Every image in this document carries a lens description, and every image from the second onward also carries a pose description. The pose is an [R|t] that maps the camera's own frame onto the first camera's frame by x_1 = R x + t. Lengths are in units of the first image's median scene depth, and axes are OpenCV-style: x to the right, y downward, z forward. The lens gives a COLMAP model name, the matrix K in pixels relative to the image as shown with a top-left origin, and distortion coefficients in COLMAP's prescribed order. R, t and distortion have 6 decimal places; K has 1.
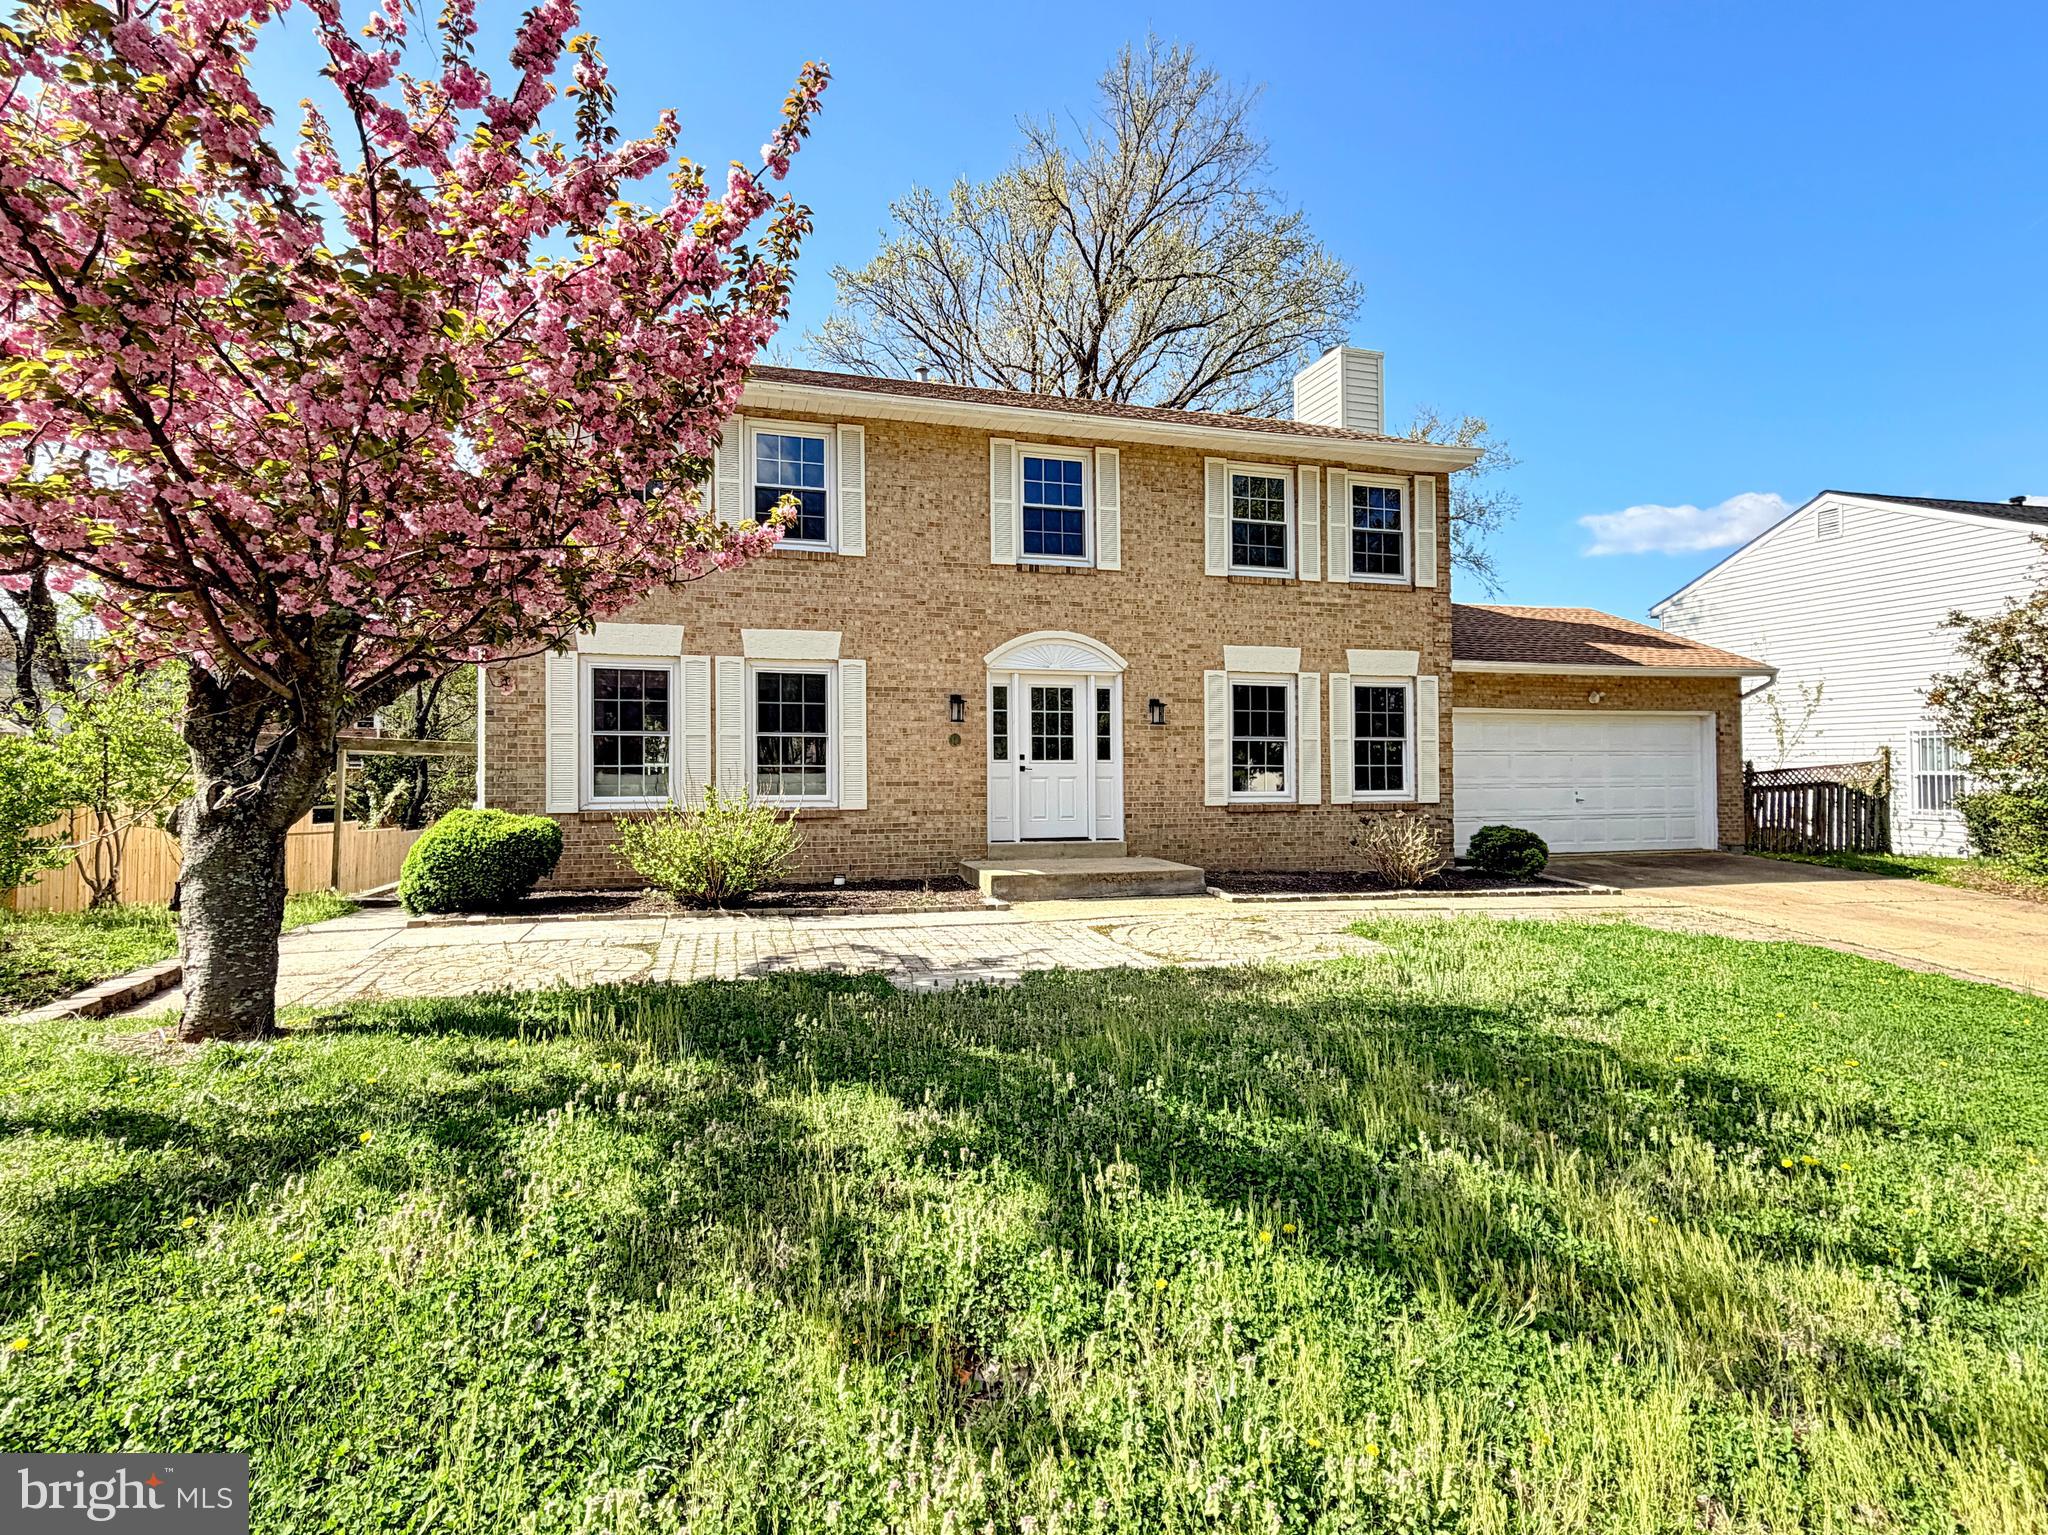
lens RADIAL K [[1120.0, 0, 1083.1], [0, 1120.0, 770.1], [0, 0, 1]] dist [0.002746, -0.000218]
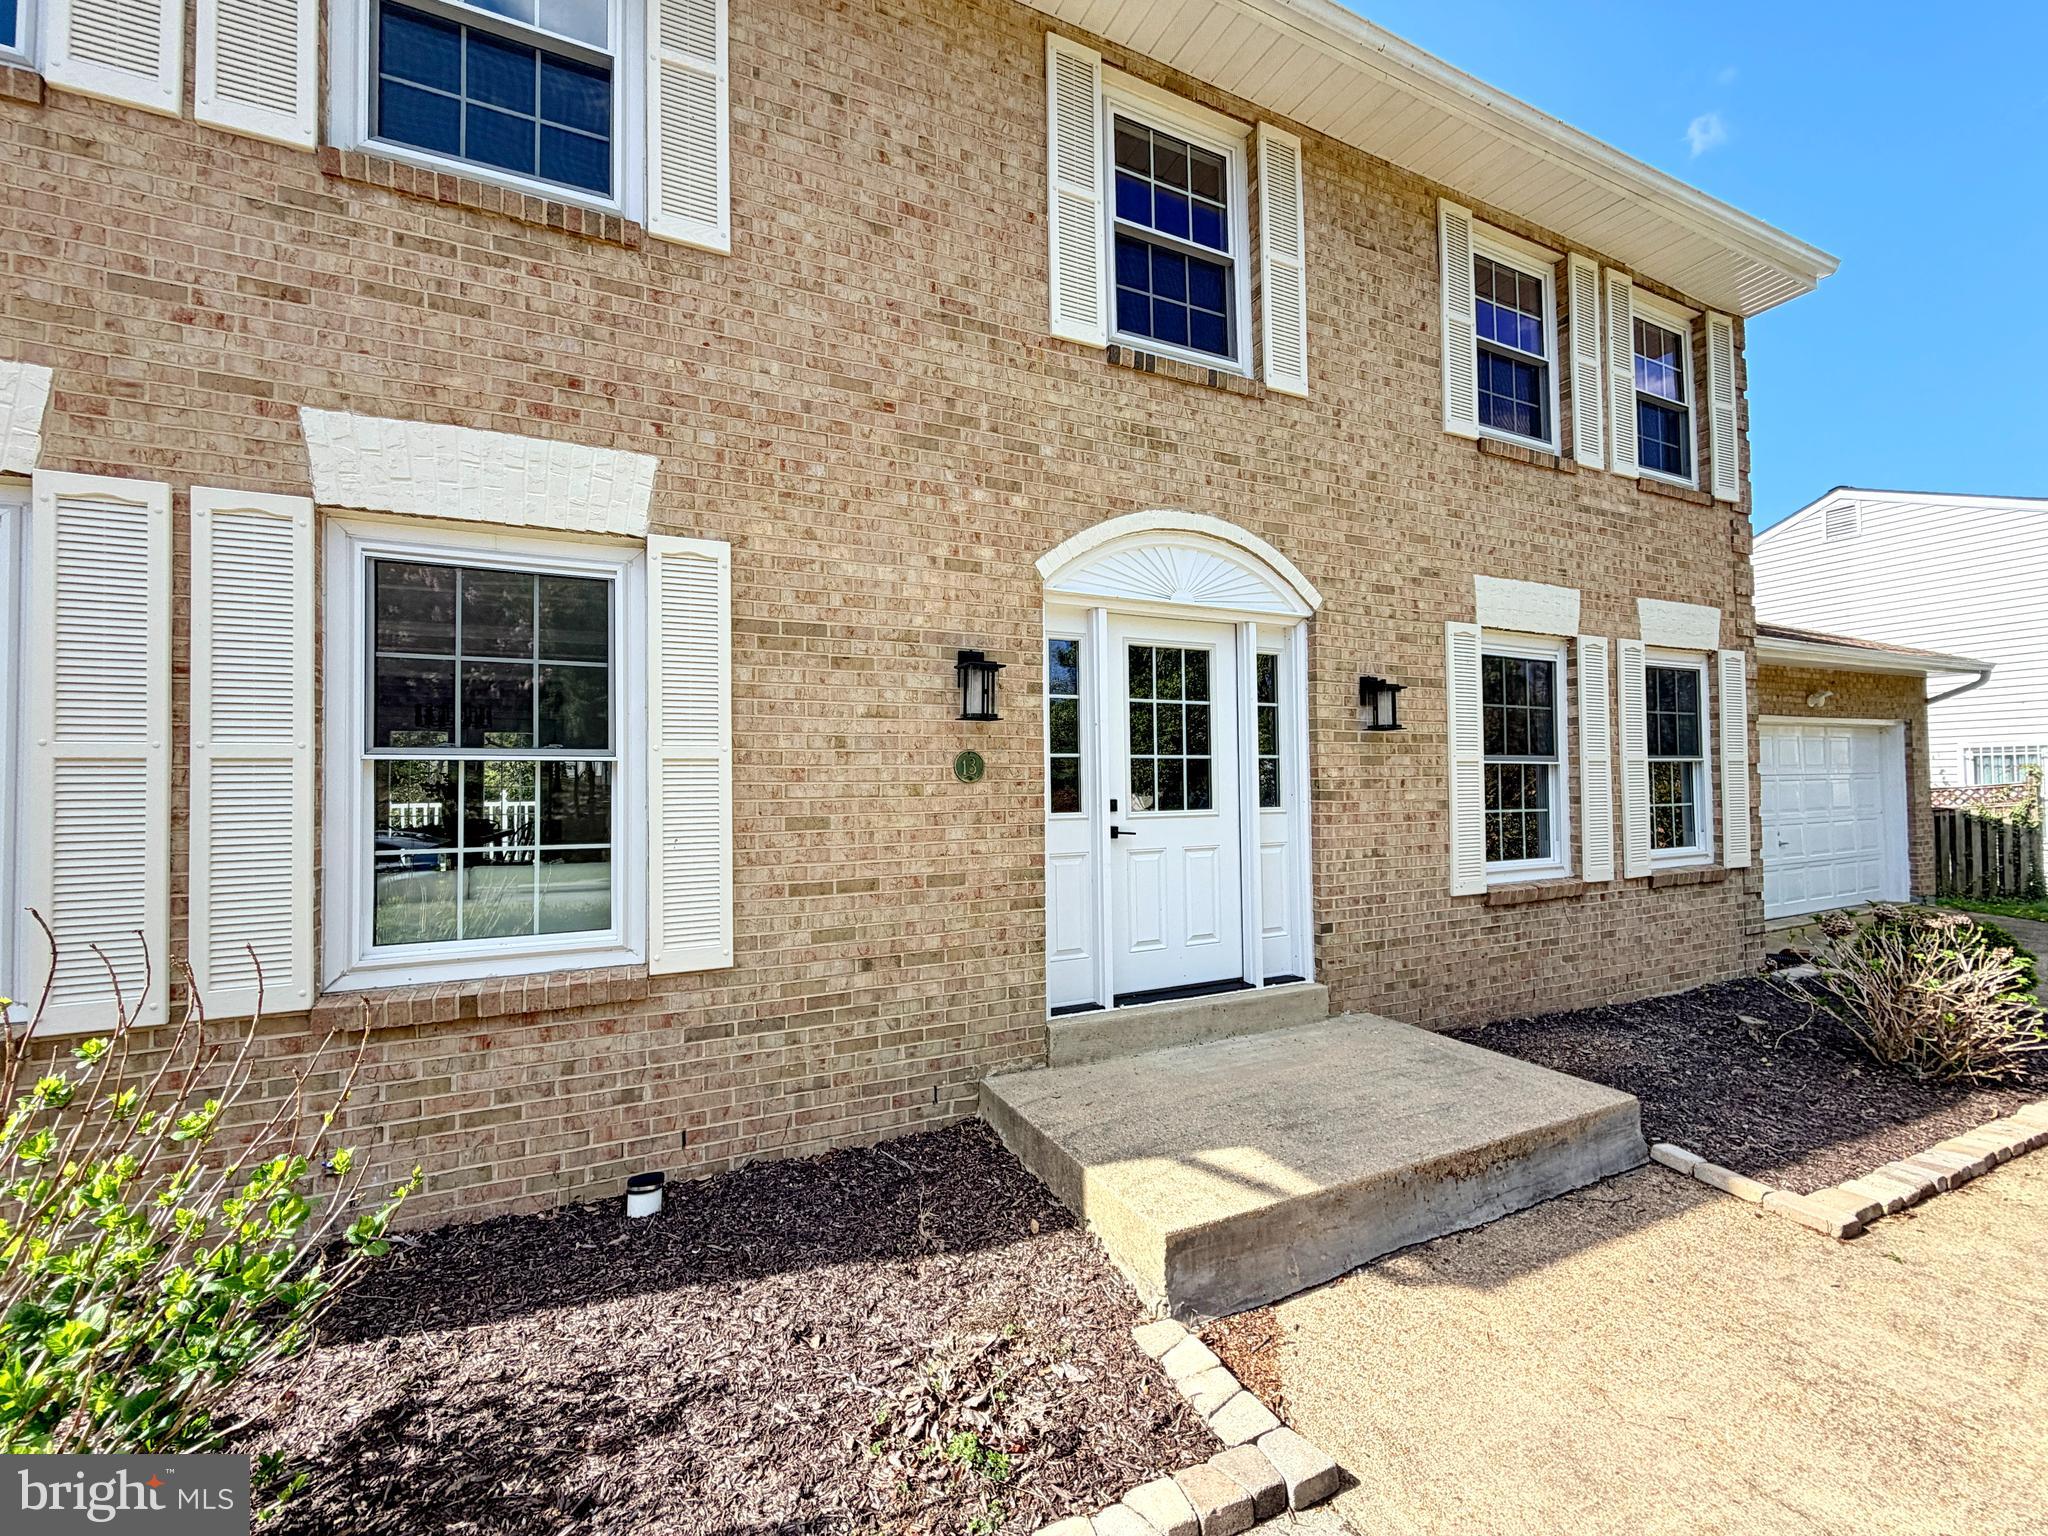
lens RADIAL K [[830.7, 0, 1034.1], [0, 830.7, 762.7], [0, 0, 1]] dist [0.000967, 0.000306]
pose [[0.989700, -0.000817, 0.143154, -0.127275], [0.001985, 0.999966, -0.008016, -0.024729], [-0.143142, 0.008218, 0.989668, 0.676796]]
